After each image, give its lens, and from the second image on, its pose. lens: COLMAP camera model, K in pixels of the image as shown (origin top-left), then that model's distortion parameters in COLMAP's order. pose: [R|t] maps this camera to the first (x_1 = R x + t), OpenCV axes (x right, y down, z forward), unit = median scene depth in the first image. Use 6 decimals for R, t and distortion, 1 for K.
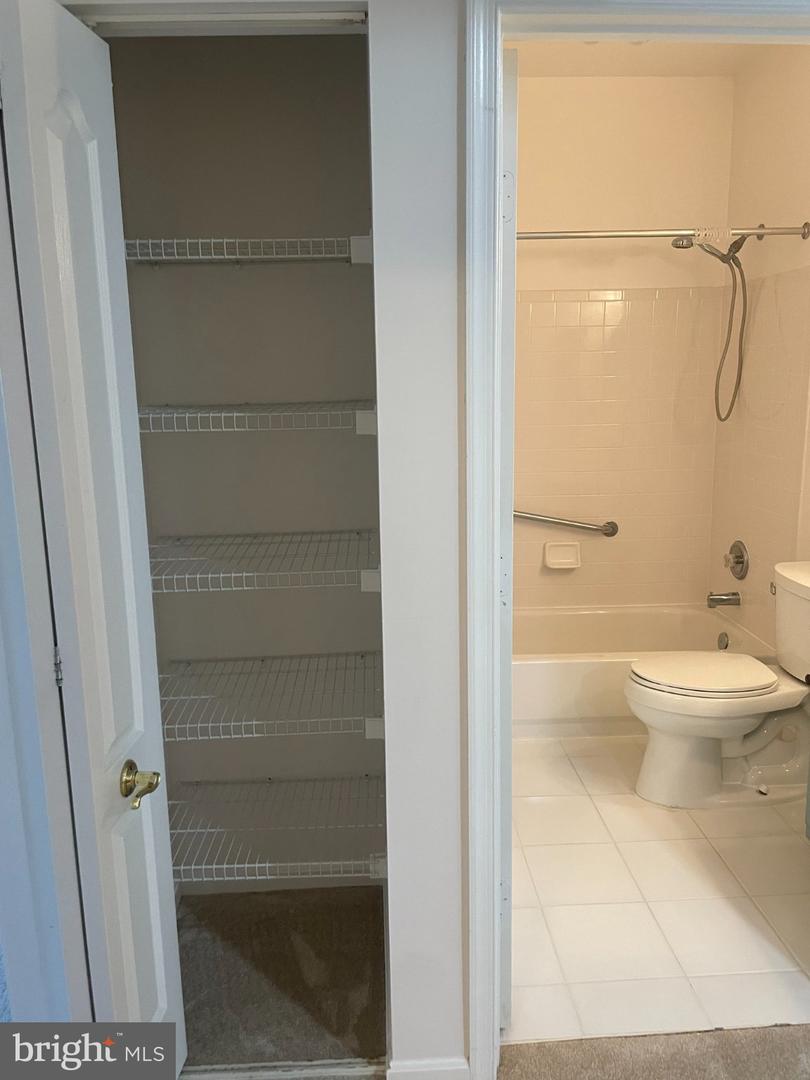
lens RADIAL K [[820.3, 0, 408.0], [0, 820.3, 530.5], [0, 0, 1]] dist [0.073547, -0.096944]
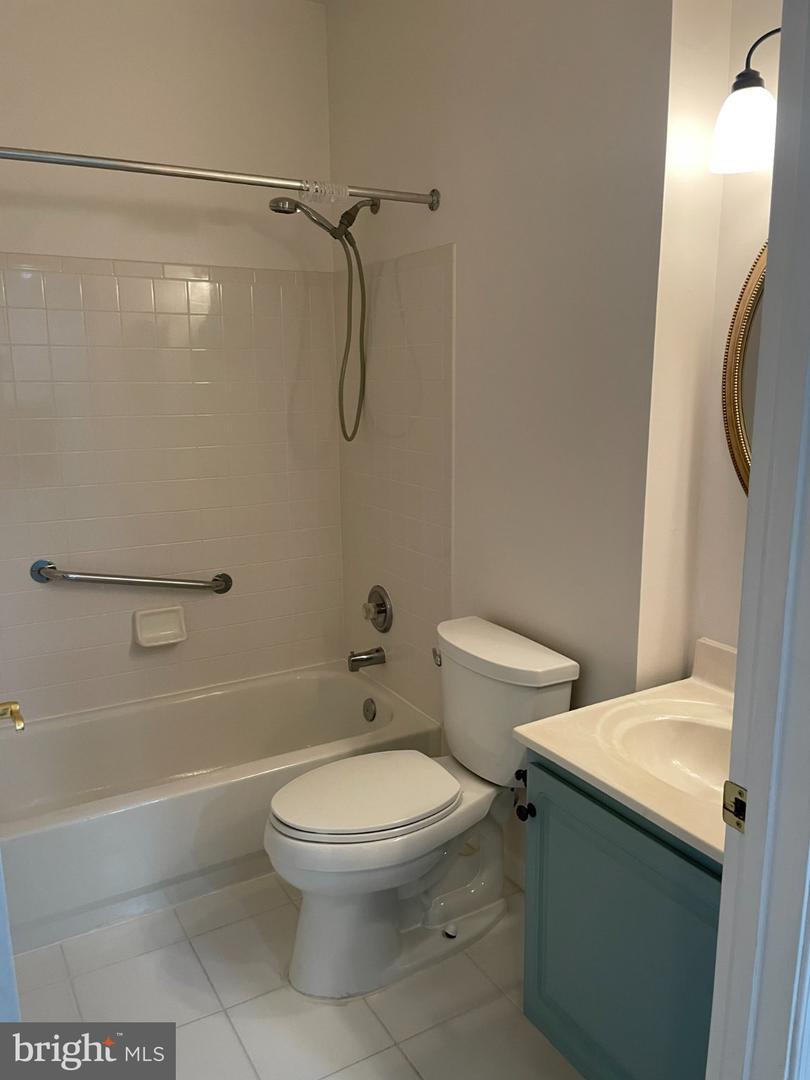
lens RADIAL K [[820.3, 0, 397.9], [0, 820.3, 534.4], [0, 0, 1]] dist [0.073547, -0.096944]
pose [[0.893374, -0.078914, 0.442330, 0.063606], [0.080141, 0.996656, 0.015949, -0.049957], [-0.442109, 0.021200, 0.896711, 0.268263]]
